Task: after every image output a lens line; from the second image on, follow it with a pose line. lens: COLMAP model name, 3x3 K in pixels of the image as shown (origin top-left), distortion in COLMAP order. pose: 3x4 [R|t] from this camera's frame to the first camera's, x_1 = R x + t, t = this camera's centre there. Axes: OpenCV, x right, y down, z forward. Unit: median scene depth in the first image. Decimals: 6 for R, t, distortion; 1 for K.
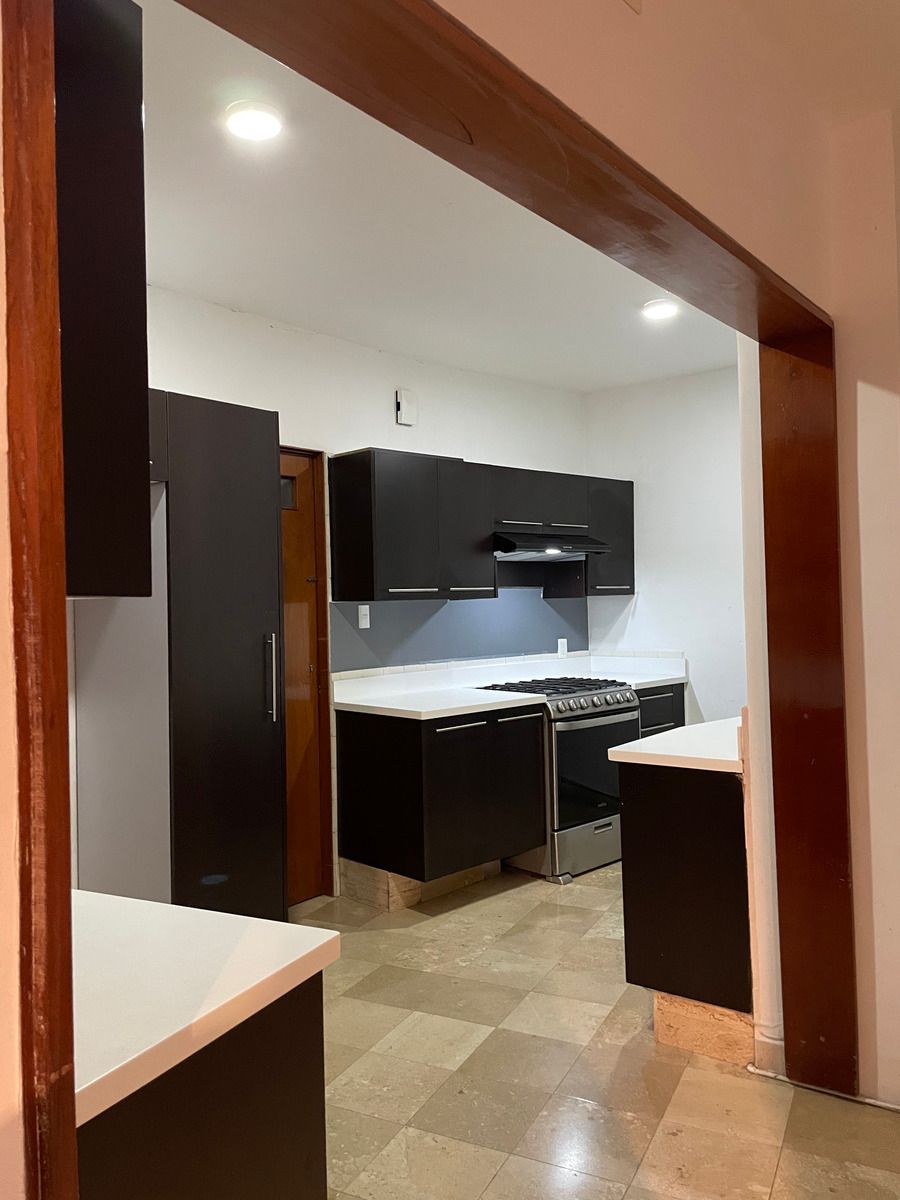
lens RADIAL K [[899.5, 0, 450.0], [0, 899.5, 600.0], [0, 0, 1]] dist [0.135755, -0.165623]
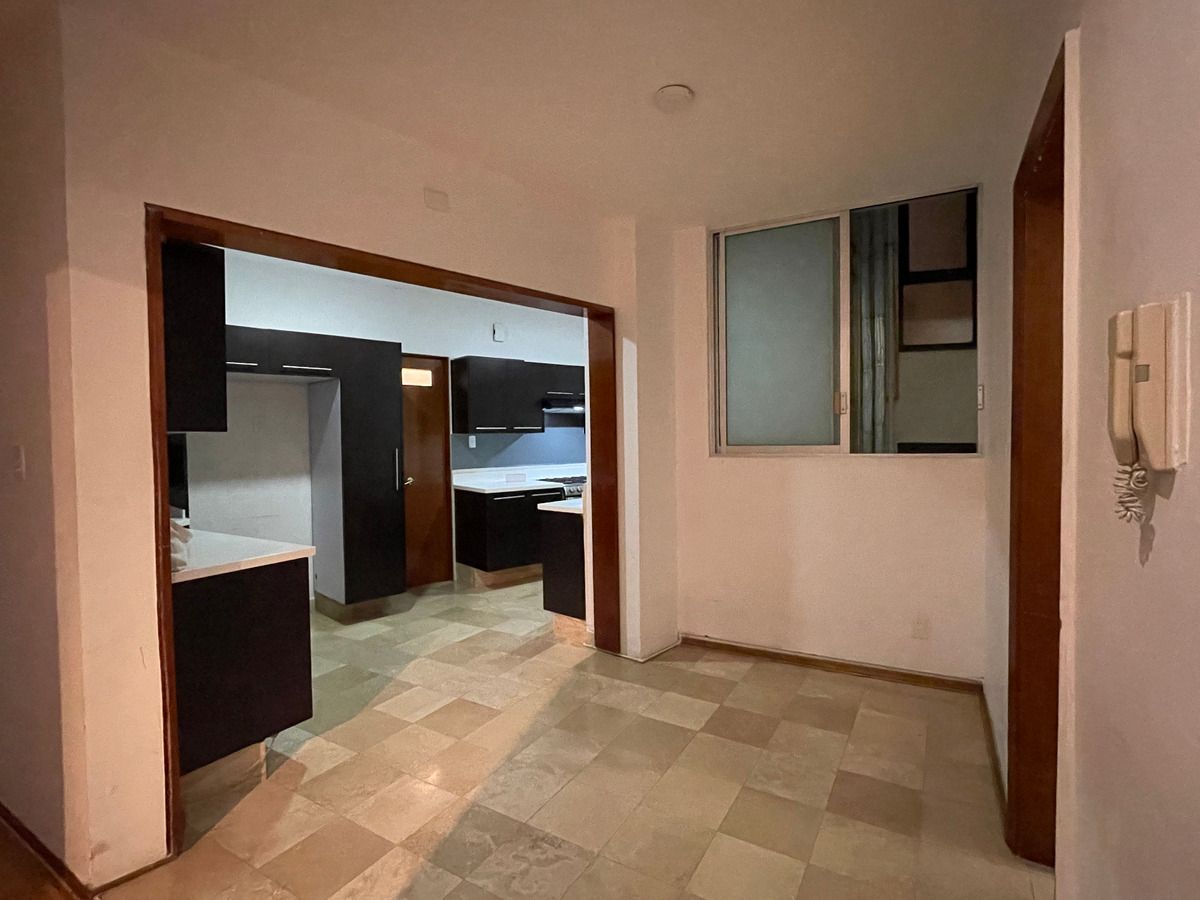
lens RADIAL K [[580.4, 0, 596.0], [0, 580.4, 454.3], [0, 0, 1]] dist [-0.003721, -0.000823]
pose [[0.996961, 0.012268, -0.076934, 0.280284], [-0.009389, 0.999246, 0.037676, -0.004213], [0.077338, -0.036840, 0.996324, -0.236799]]
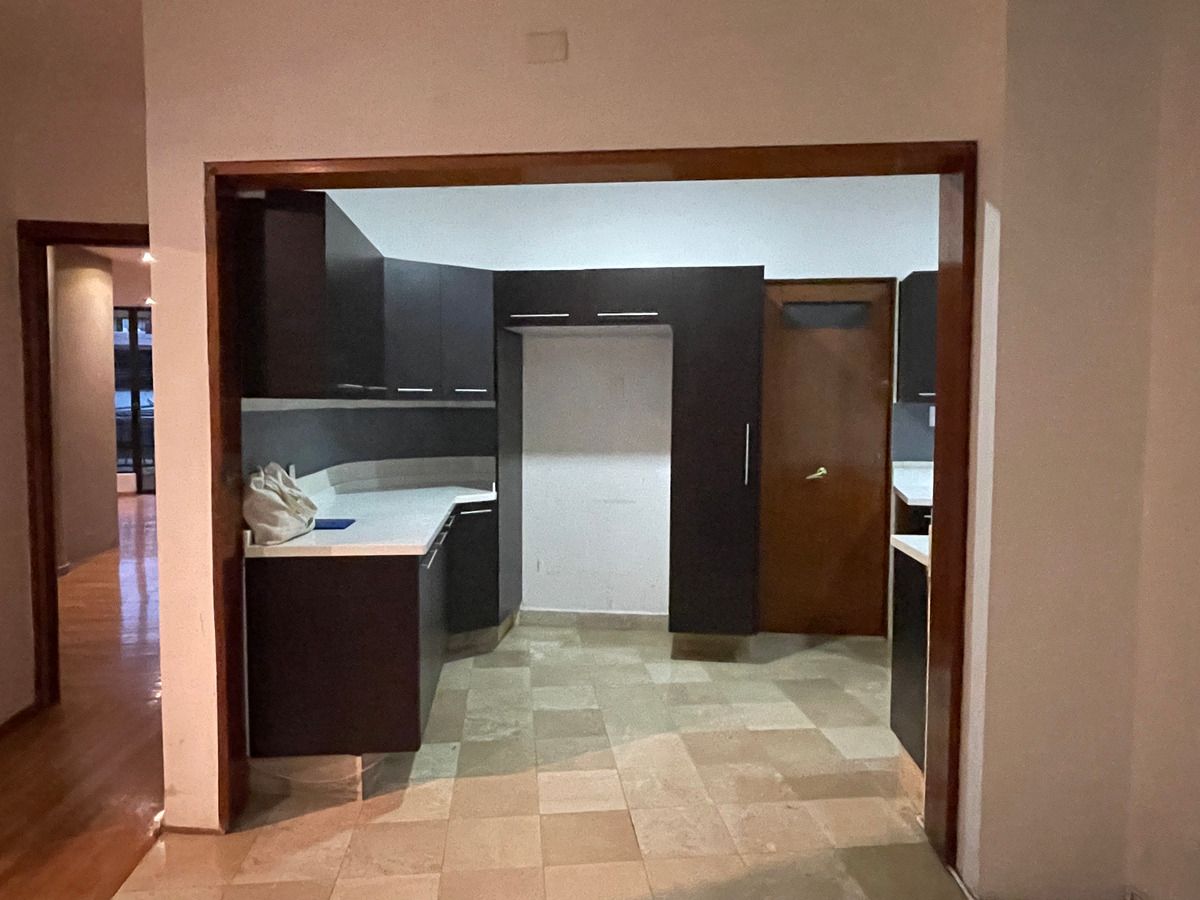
lens RADIAL K [[805.1, 0, 600.0], [0, 805.1, 450.0], [0, 0, 1]] dist [0.006269, 0.002158]
pose [[0.541322, 0.076473, -0.837331, 0.564084], [-0.015323, 0.996587, 0.081112, -0.016100], [0.840676, -0.031077, 0.540646, 0.083826]]
